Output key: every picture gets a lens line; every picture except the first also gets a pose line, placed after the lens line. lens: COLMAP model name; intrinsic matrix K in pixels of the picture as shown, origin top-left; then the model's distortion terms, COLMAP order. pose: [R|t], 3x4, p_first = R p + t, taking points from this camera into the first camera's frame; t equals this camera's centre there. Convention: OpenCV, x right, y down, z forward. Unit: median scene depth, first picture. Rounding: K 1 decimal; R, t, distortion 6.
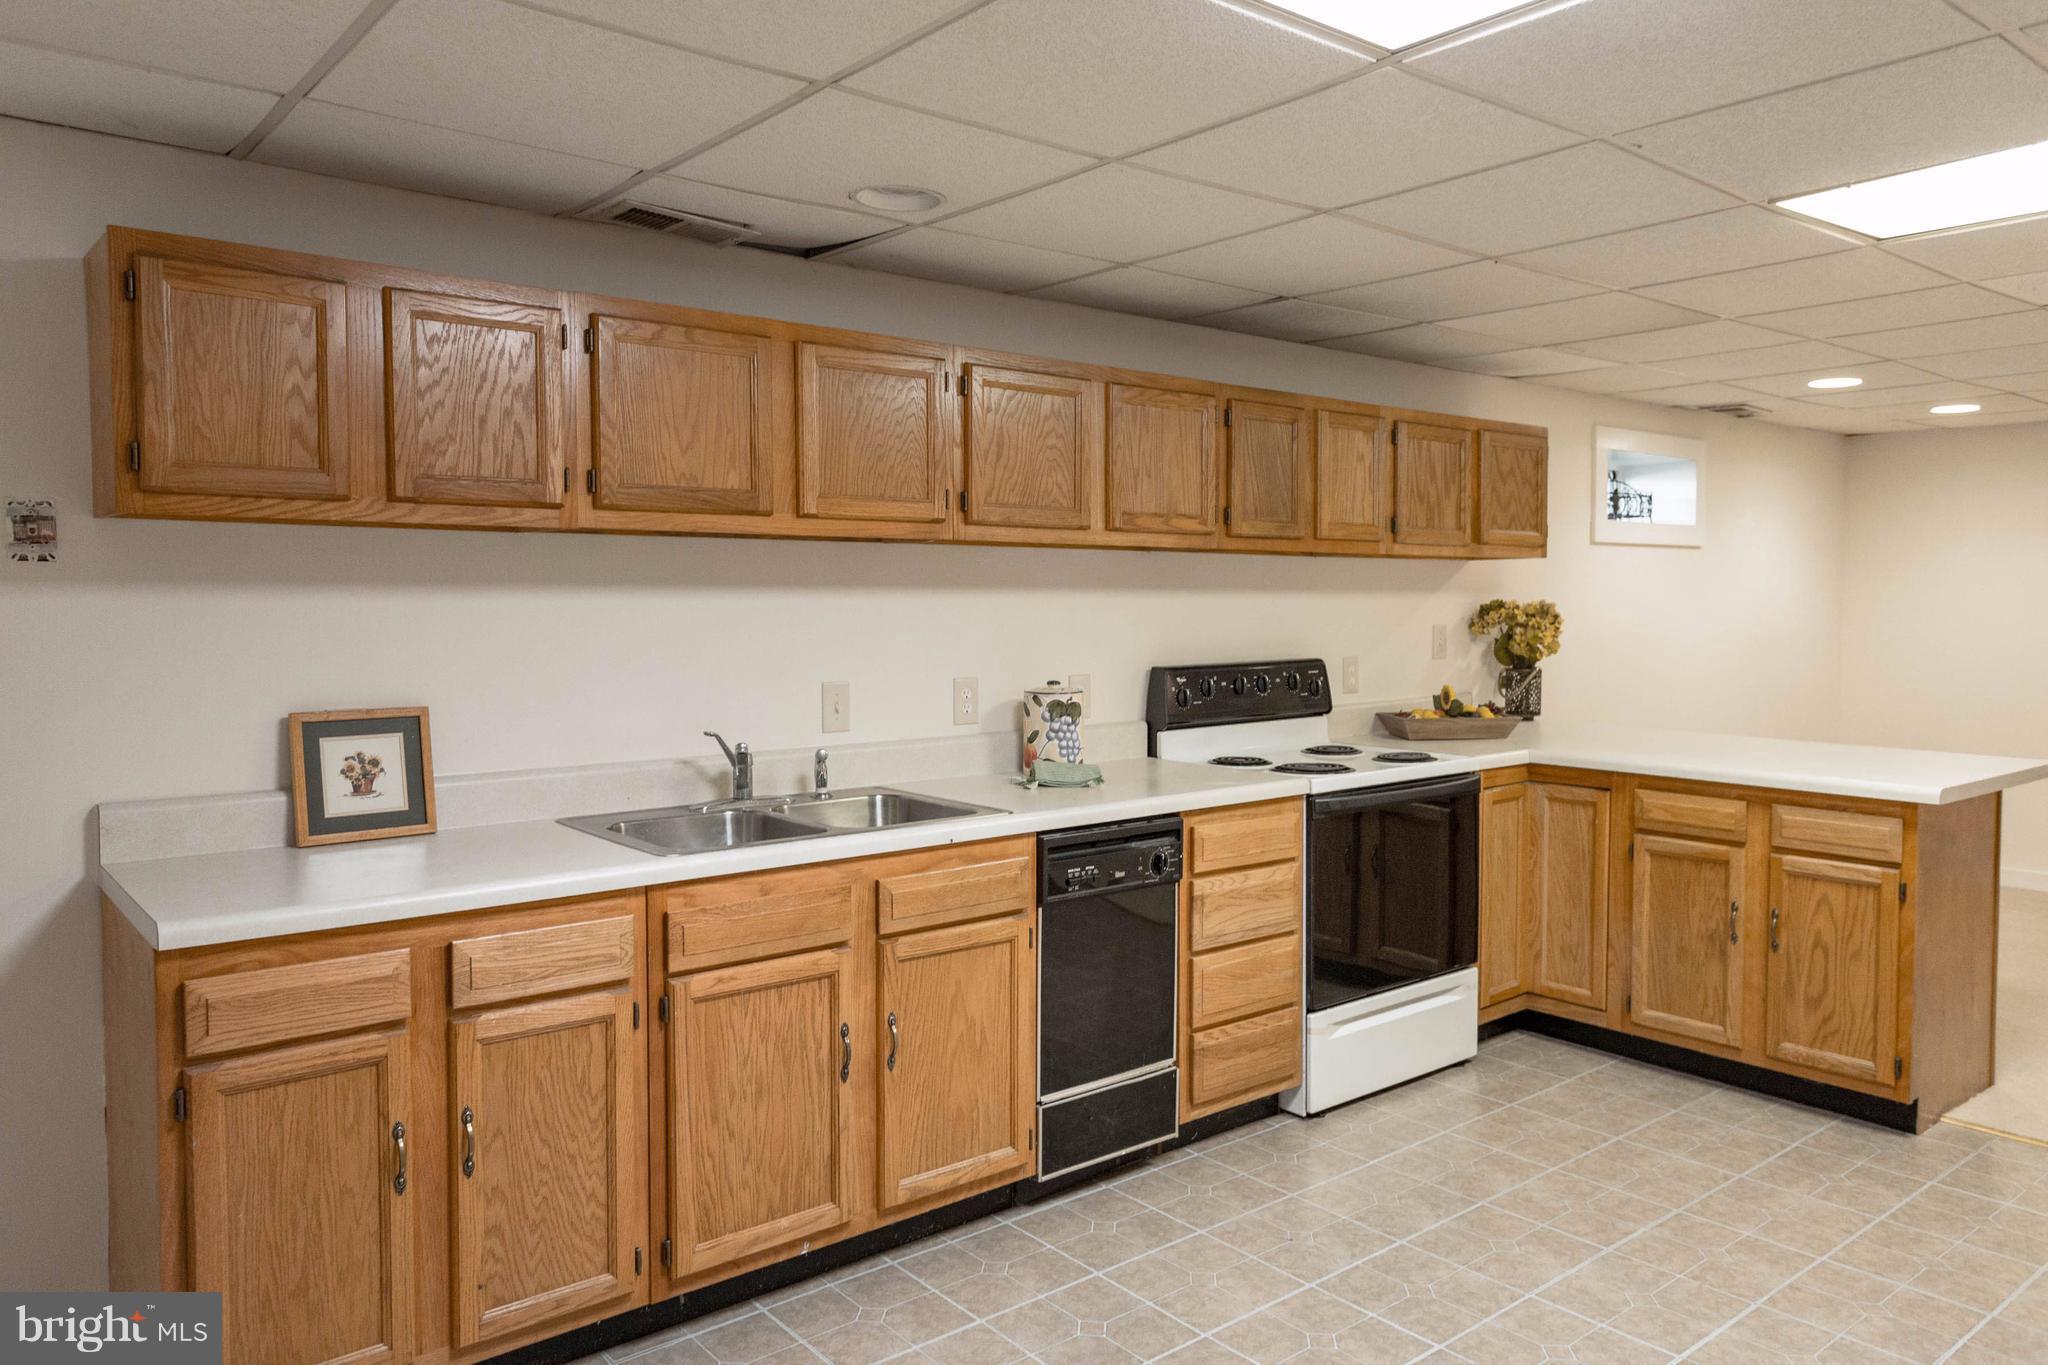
lens RADIAL K [[1422.6, 0, 1037.8], [0, 1422.6, 671.0], [0, 0, 1]] dist [0.001981, 0.001133]
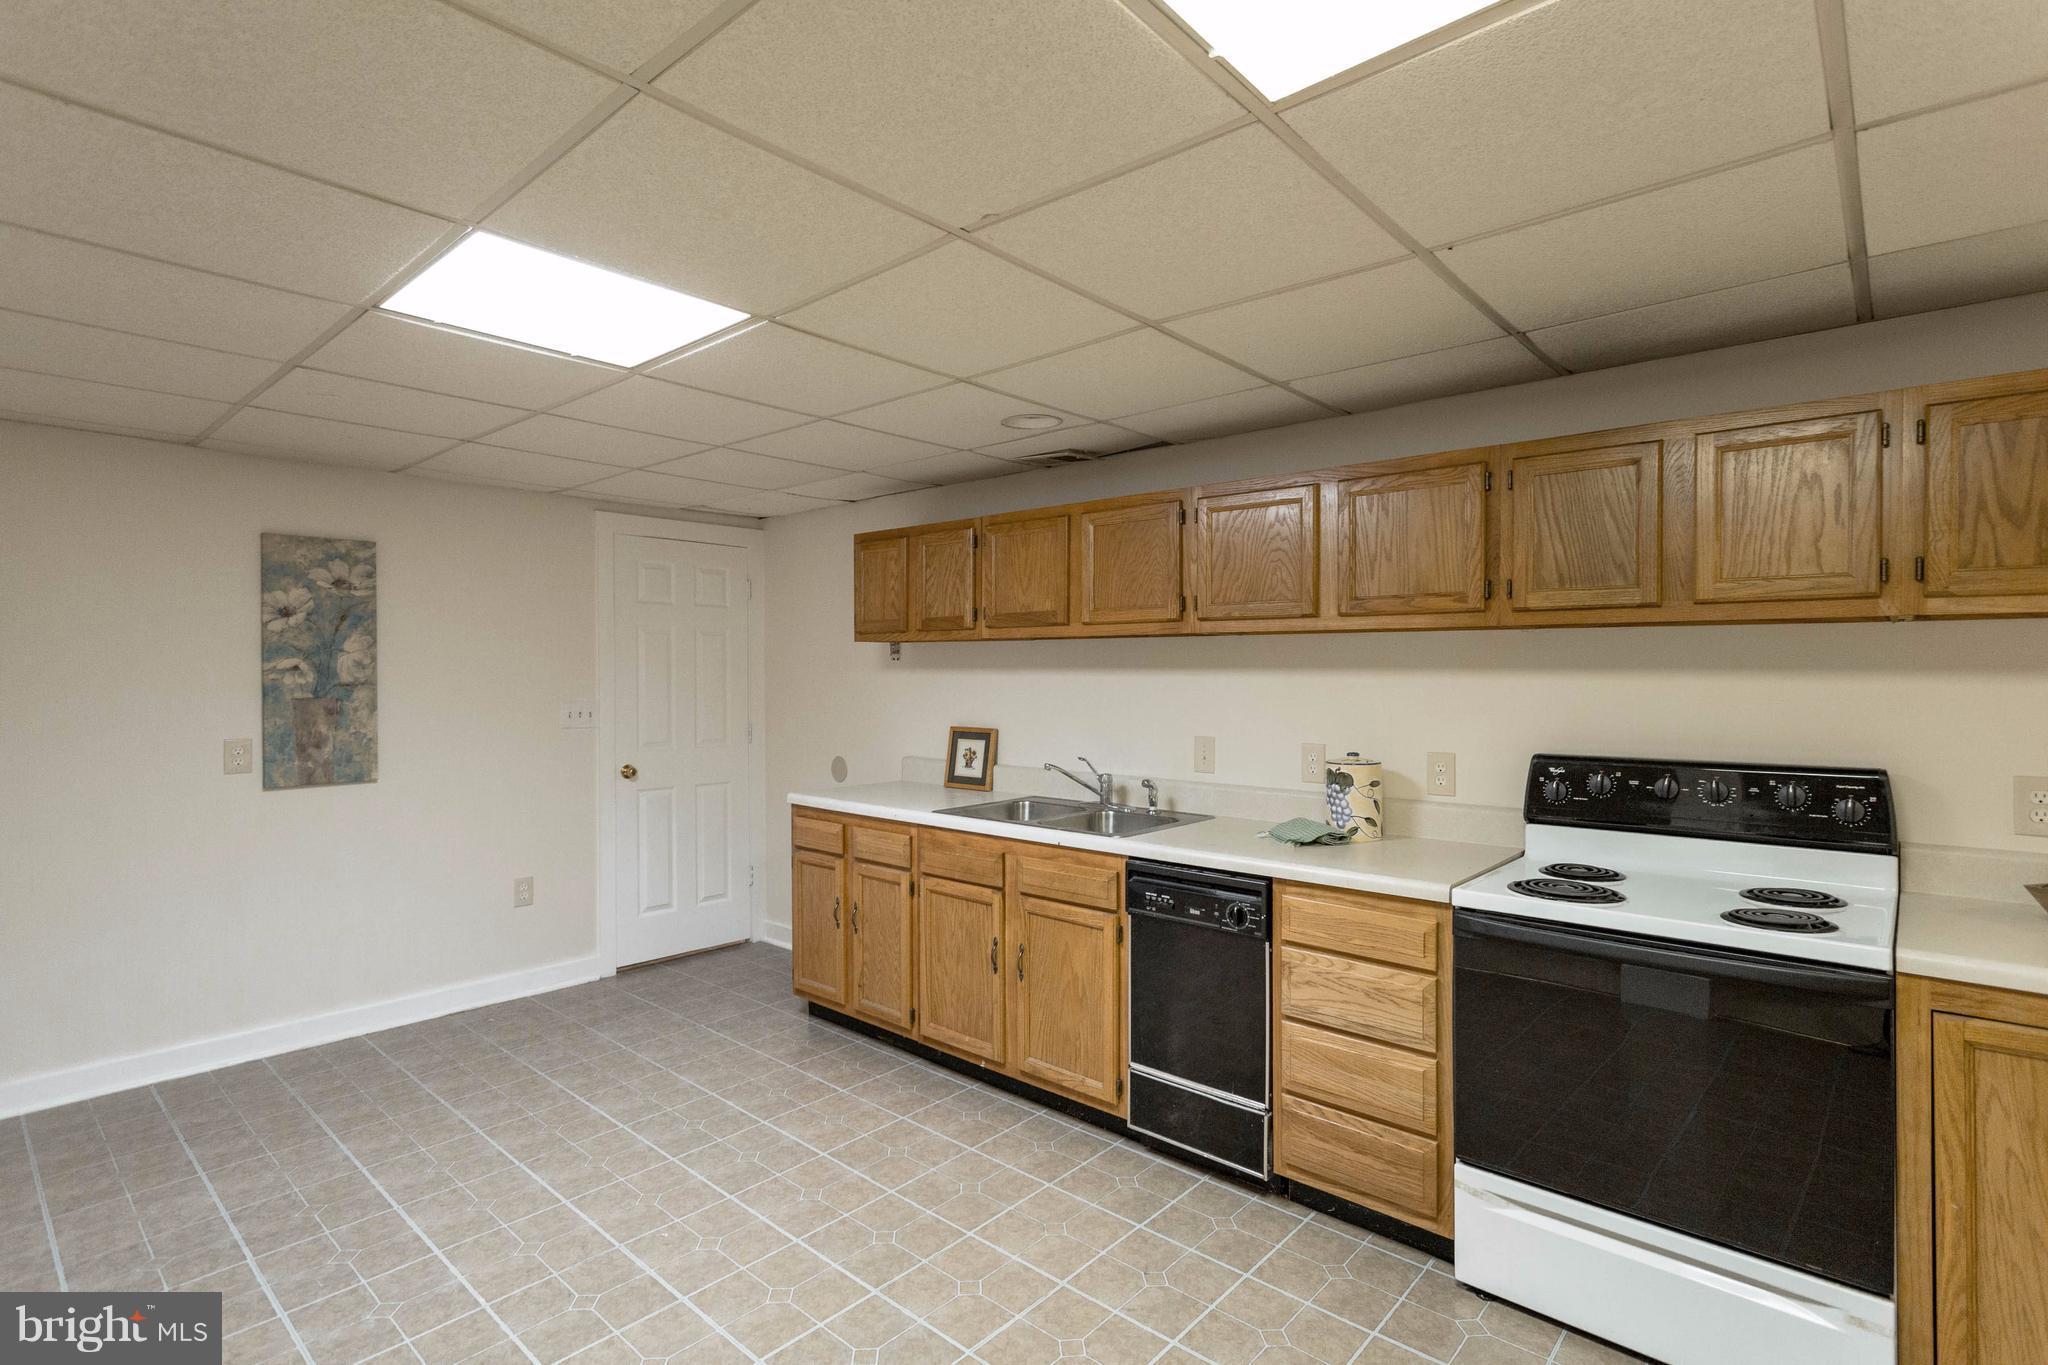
lens RADIAL K [[993.0, 0, 1032.4], [0, 993.0, 683.7], [0, 0, 1]] dist [0.001482, 0.003961]
pose [[0.154431, 0.015420, -0.987883, 0.775492], [-0.051911, 0.998624, 0.007473, -0.041621], [0.986639, 0.050128, 0.155019, 0.665728]]
